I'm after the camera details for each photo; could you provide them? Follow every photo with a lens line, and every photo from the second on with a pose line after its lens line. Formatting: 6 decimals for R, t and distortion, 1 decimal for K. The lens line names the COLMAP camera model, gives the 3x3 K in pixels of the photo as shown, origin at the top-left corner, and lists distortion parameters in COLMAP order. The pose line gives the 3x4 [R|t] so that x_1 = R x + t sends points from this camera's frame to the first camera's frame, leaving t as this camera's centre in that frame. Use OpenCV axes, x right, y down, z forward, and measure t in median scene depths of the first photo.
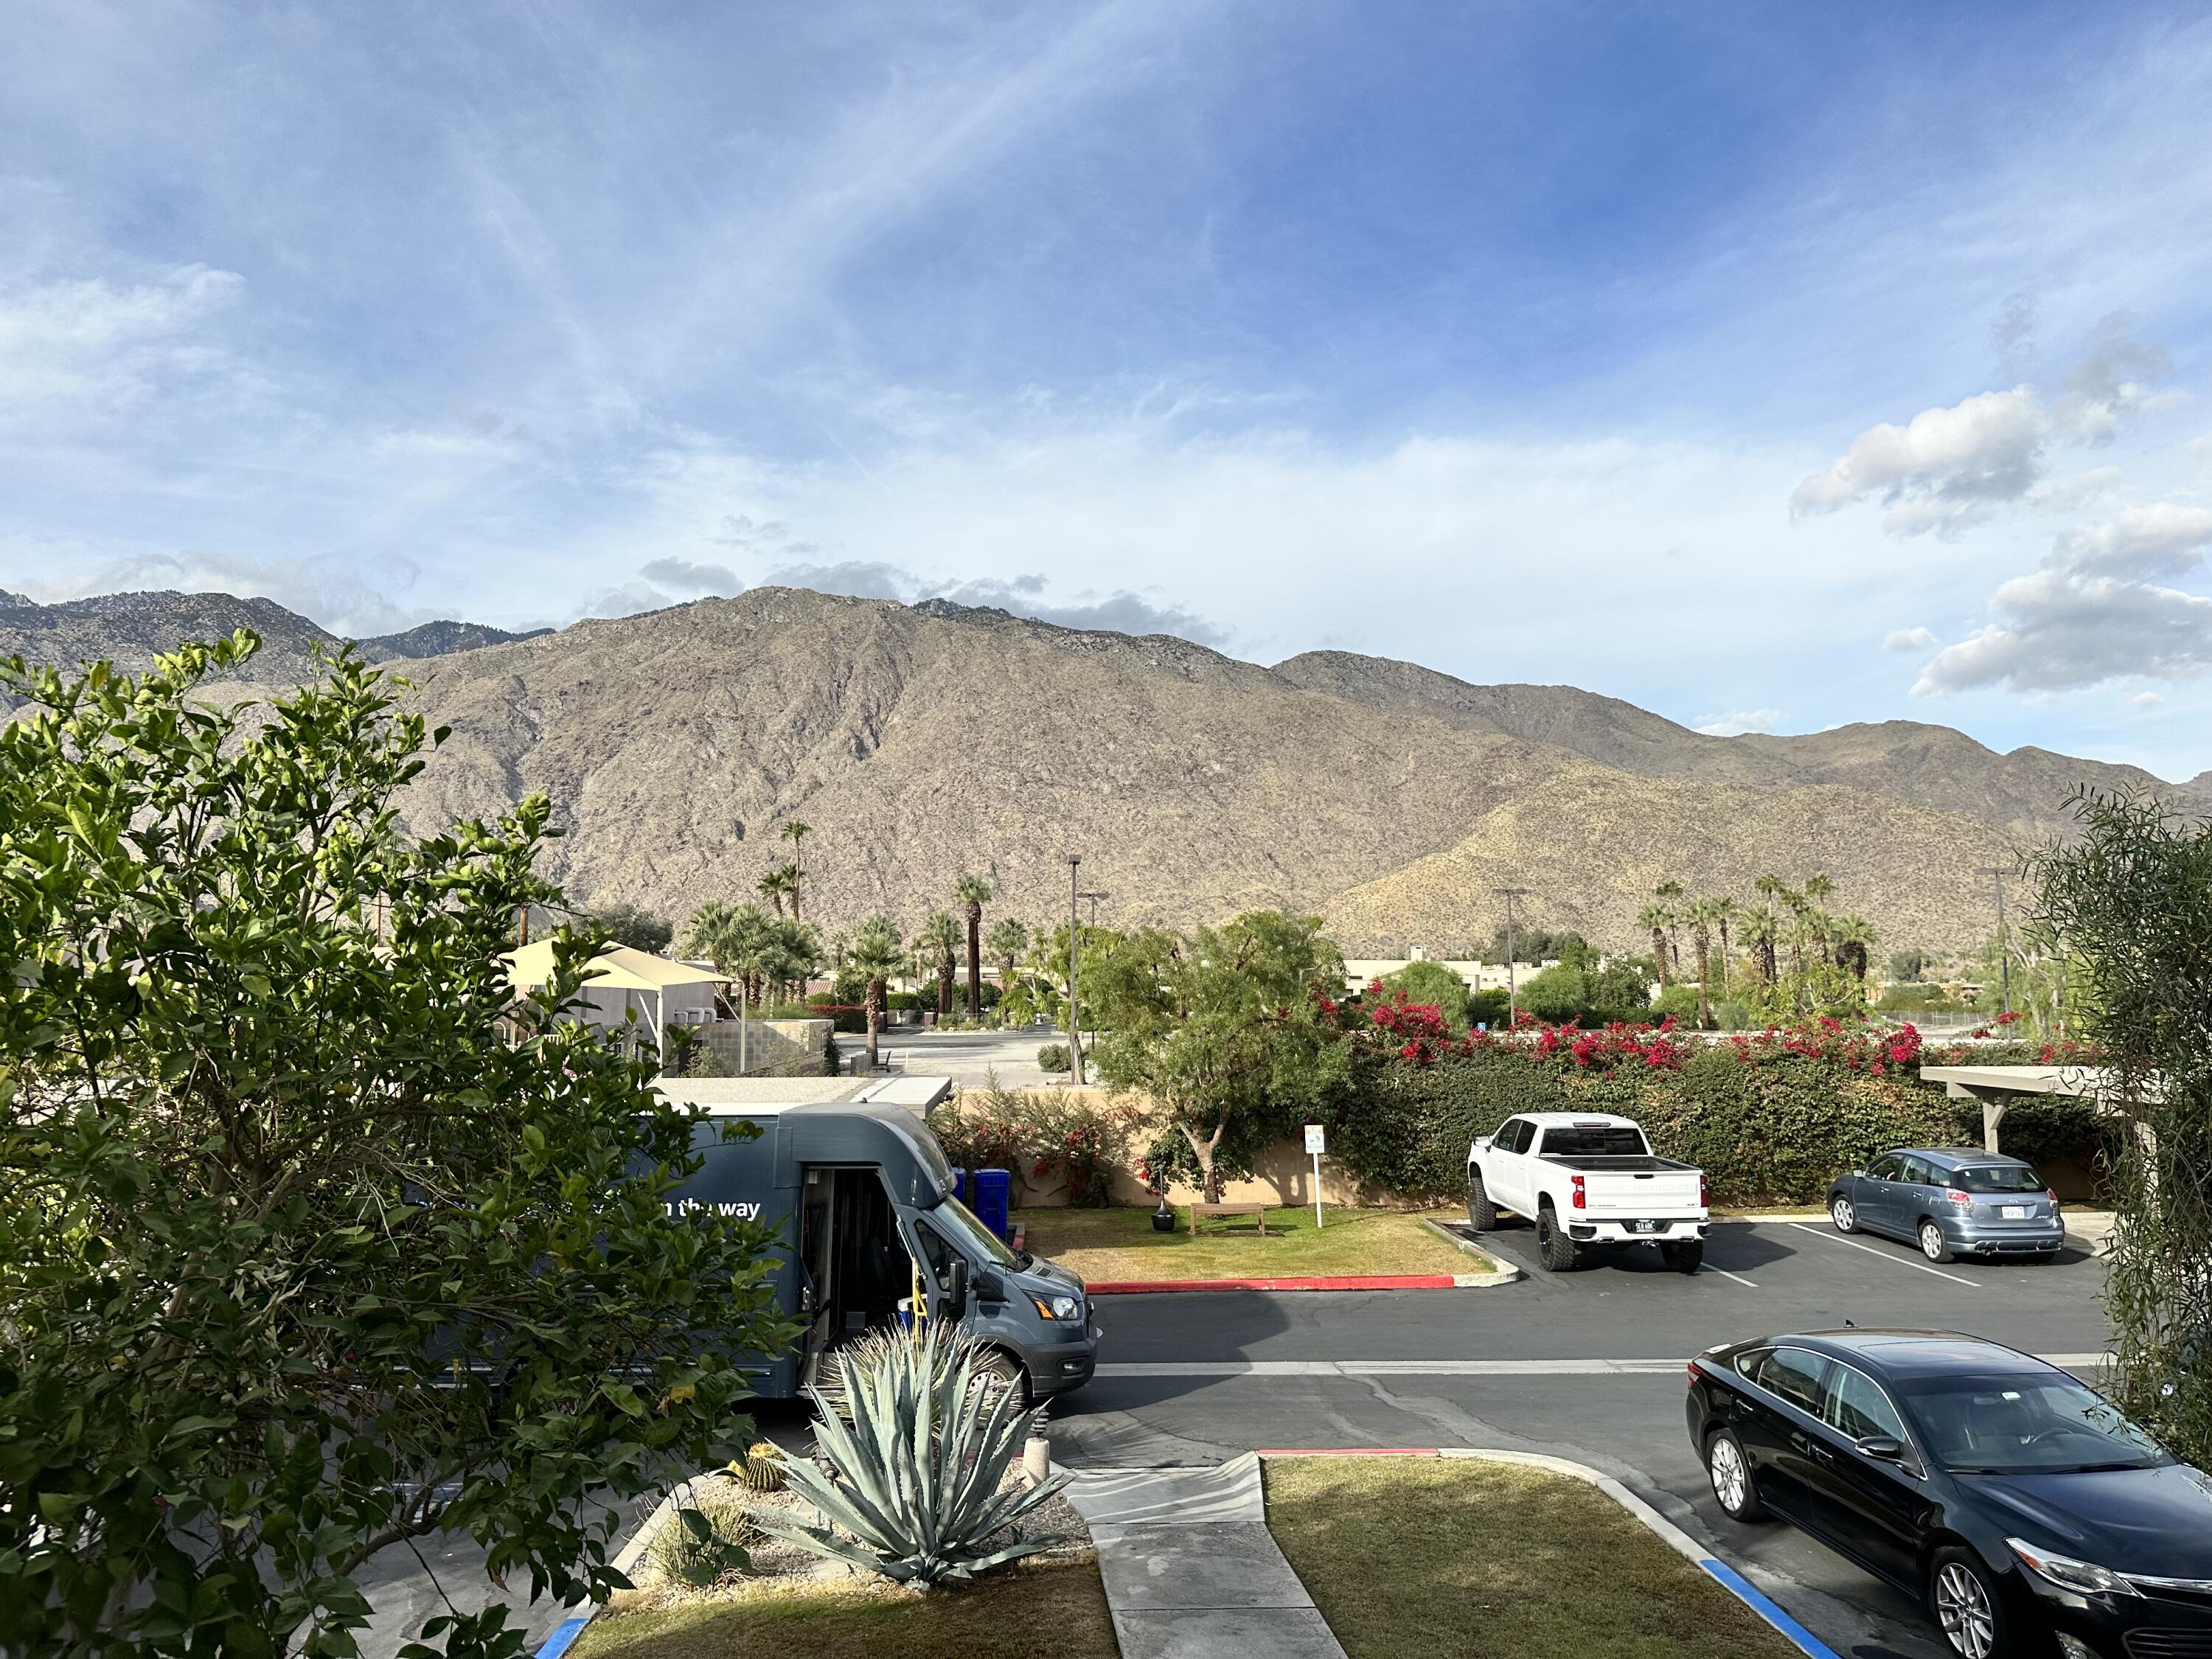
lens RADIAL K [[1538.1, 0, 1097.0], [0, 1538.1, 826.7], [0, 0, 1]] dist [0.070510, -0.087876]
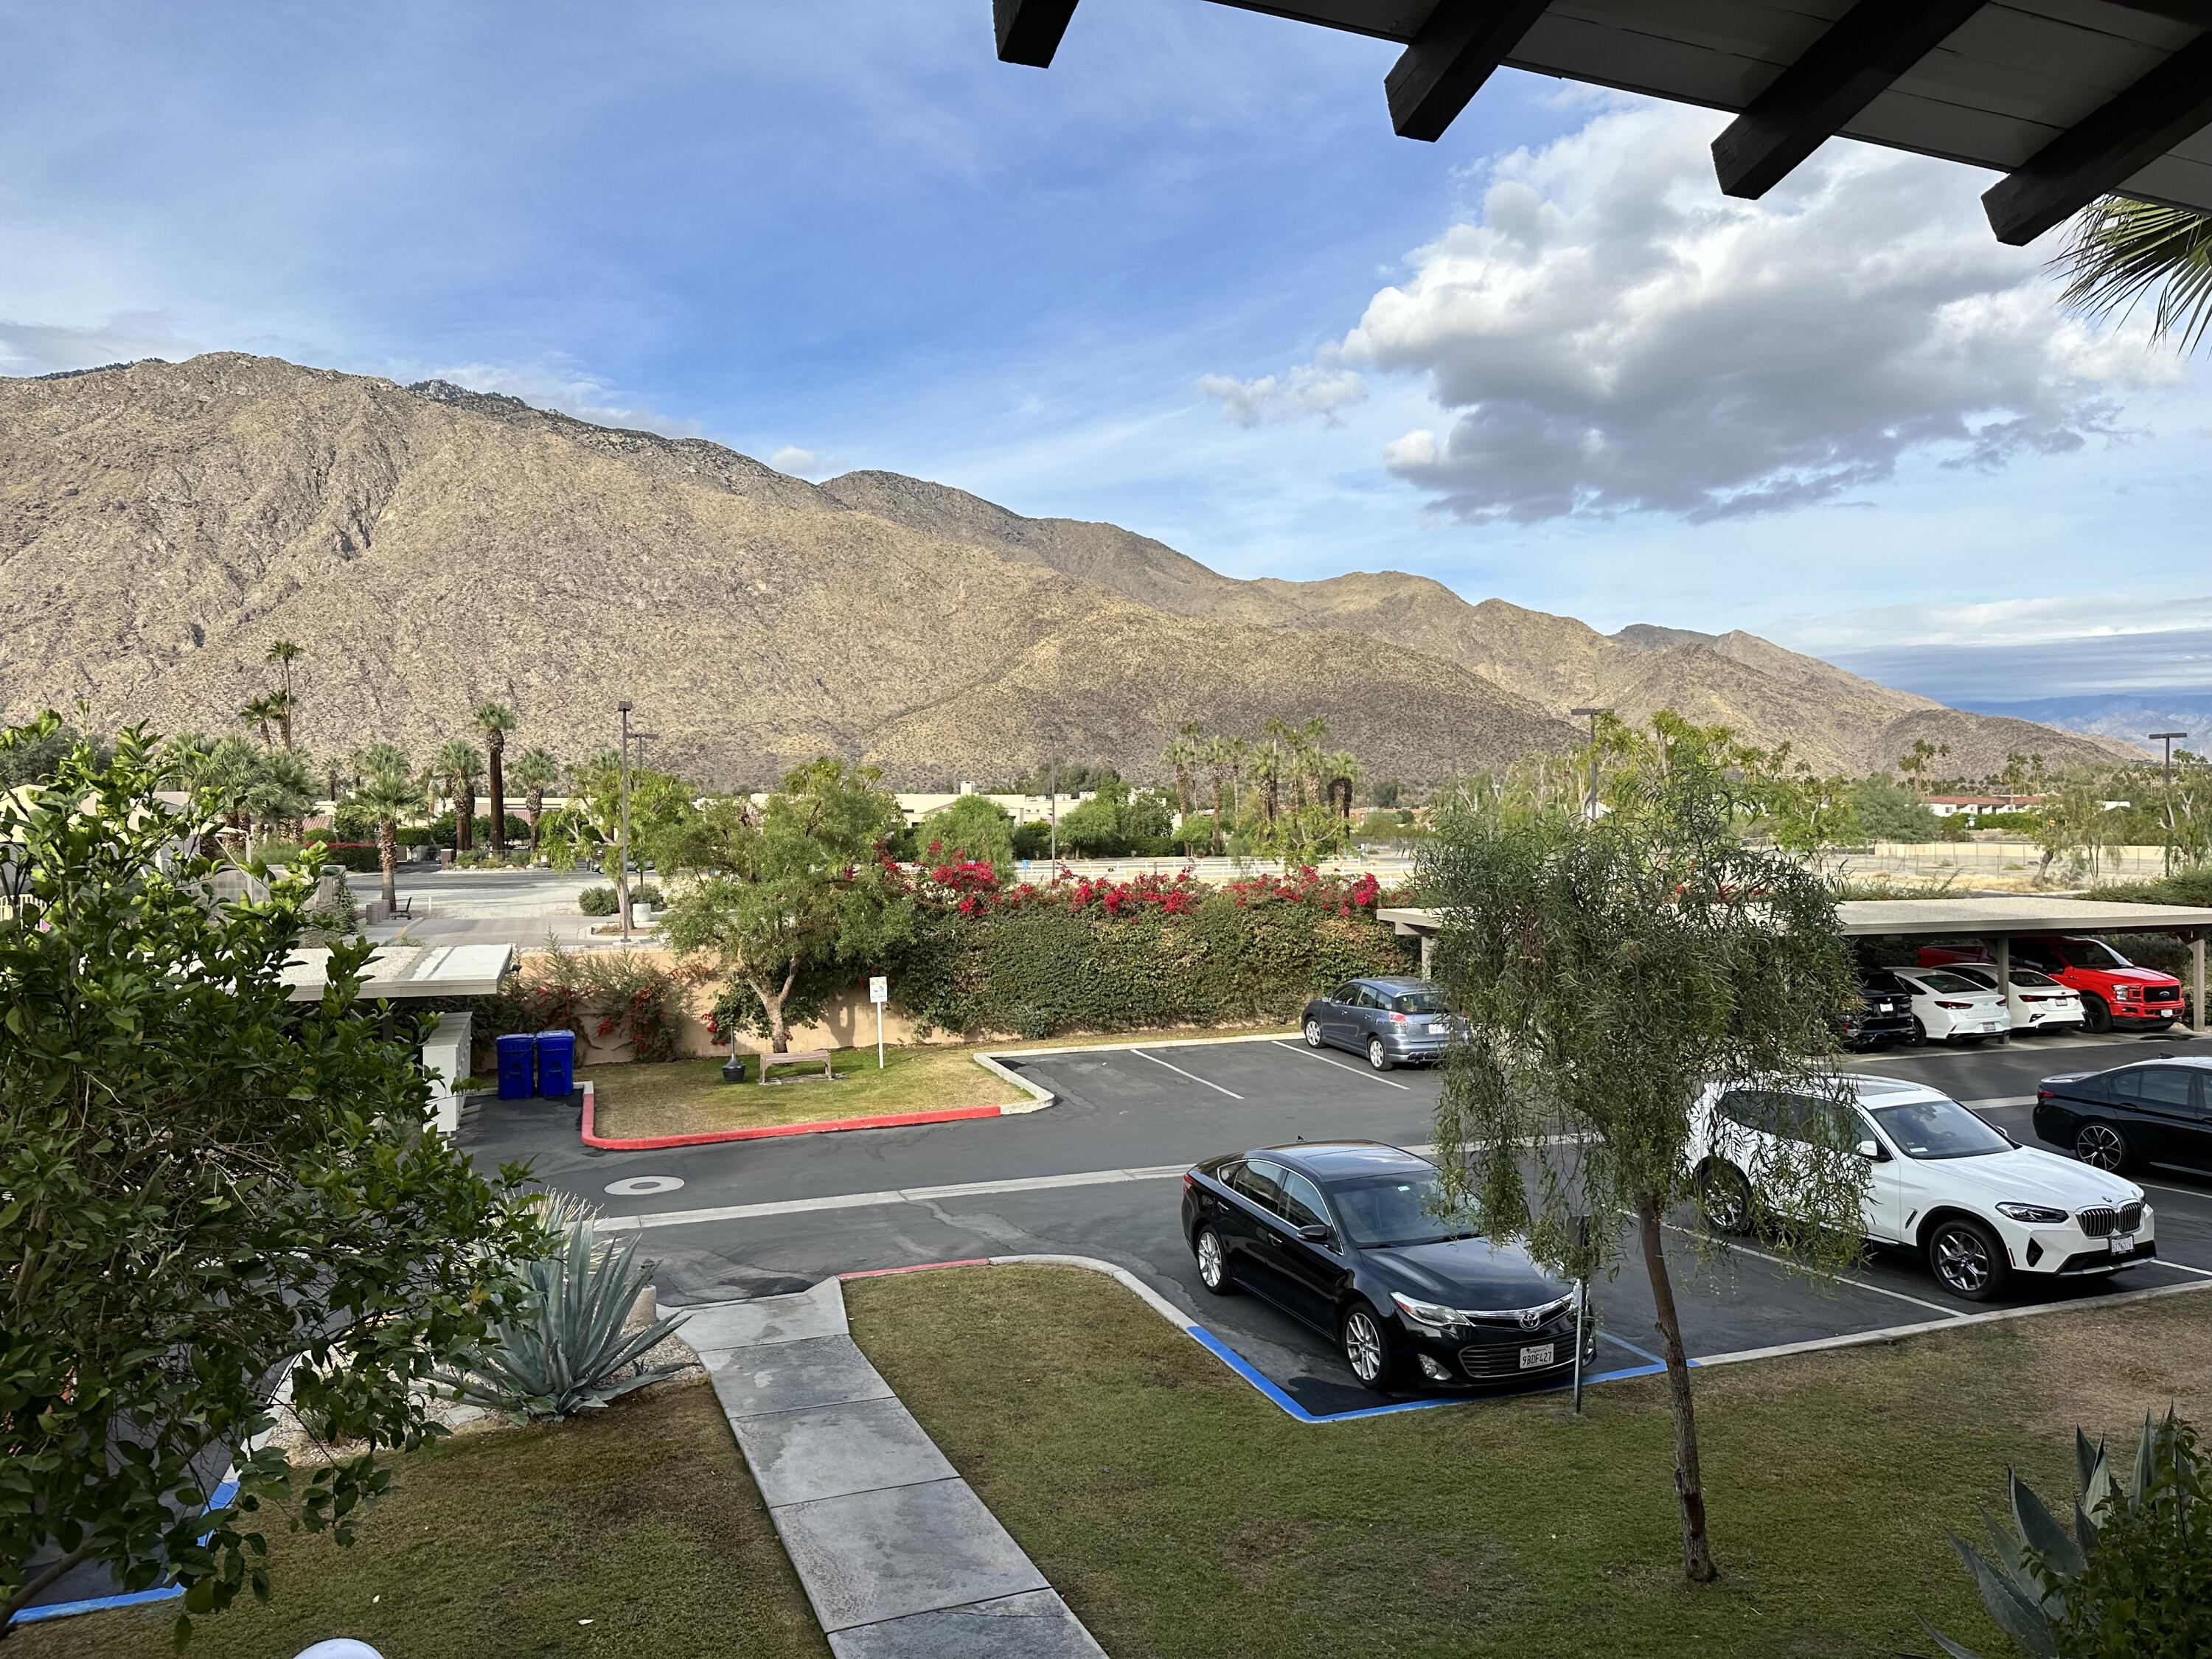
lens RADIAL K [[1538.1, 0, 1120.4], [0, 1538.1, 808.7], [0, 0, 1]] dist [0.070510, -0.087876]
pose [[0.953560, -0.001234, 0.301199, -0.013229], [-0.029139, 0.994923, 0.096327, -0.019974], [-0.299789, -0.100630, 0.948683, -0.040257]]
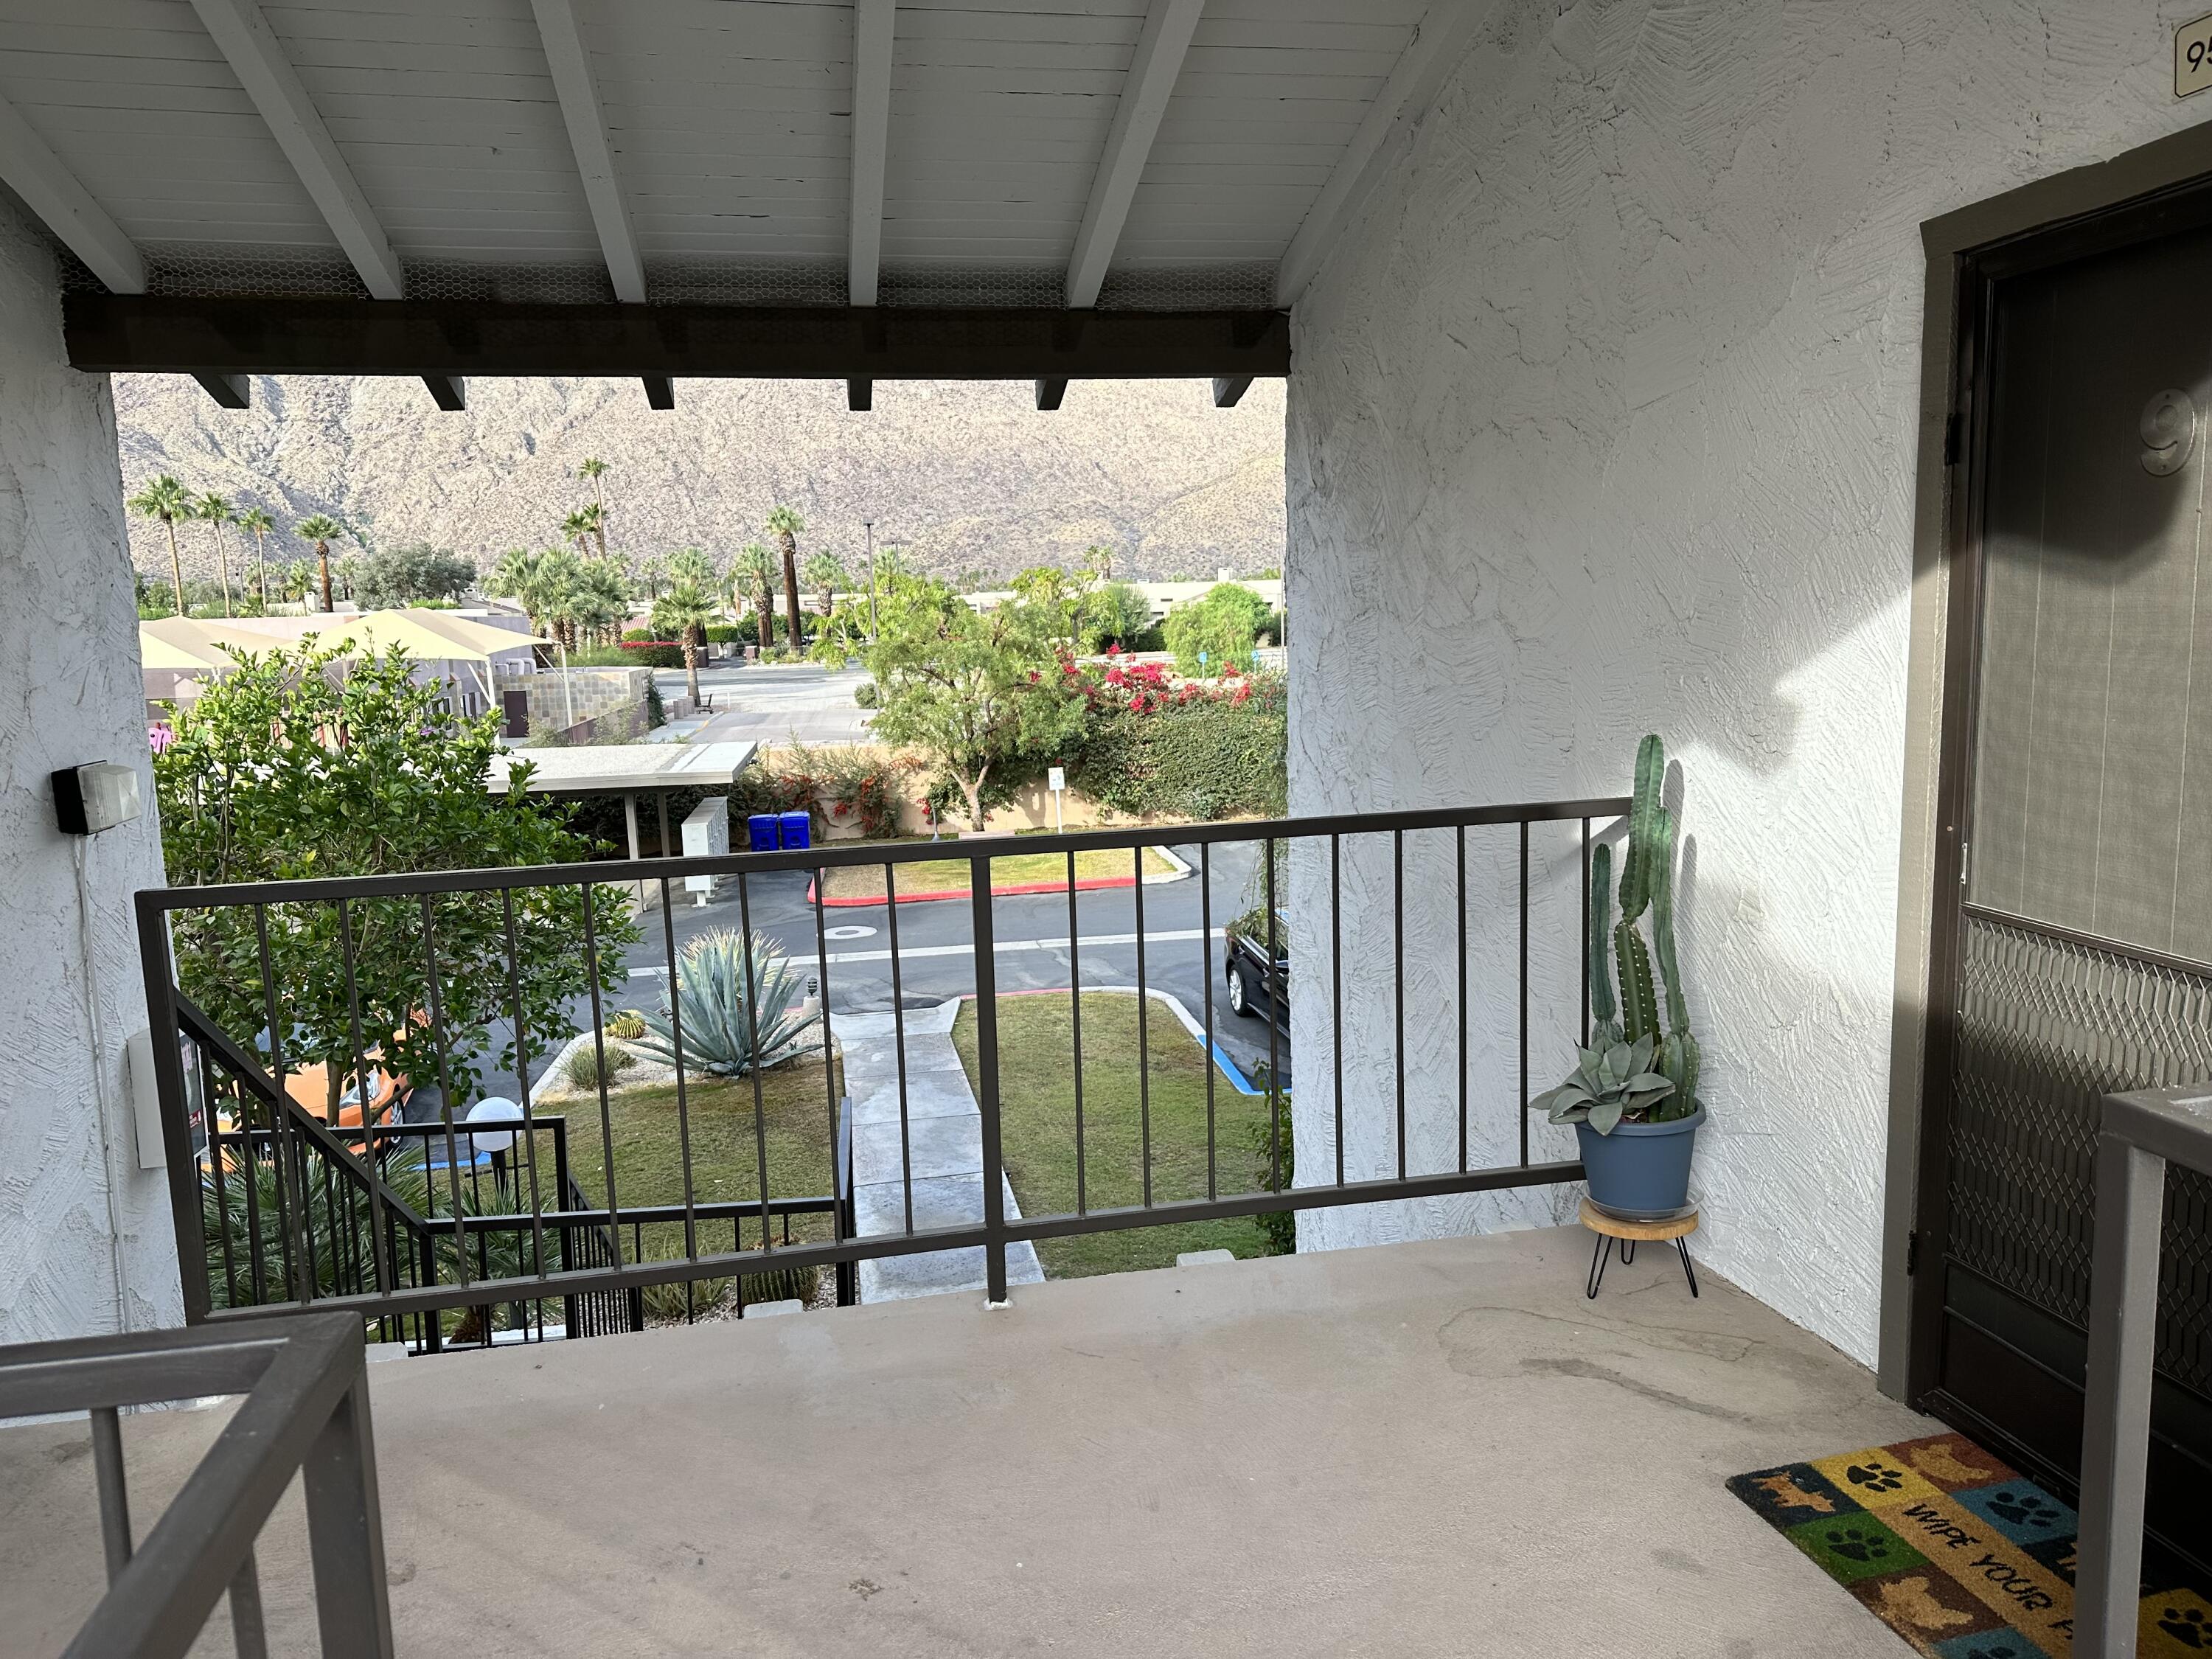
lens RADIAL K [[1538.1, 0, 1123.1], [0, 1538.1, 817.9], [0, 0, 1]] dist [0.070510, -0.087876]
pose [[0.991746, -0.044427, 0.120278, 0.025545], [0.014095, 0.970144, 0.242119, -0.040856], [-0.127443, -0.238425, 0.962763, -0.132045]]
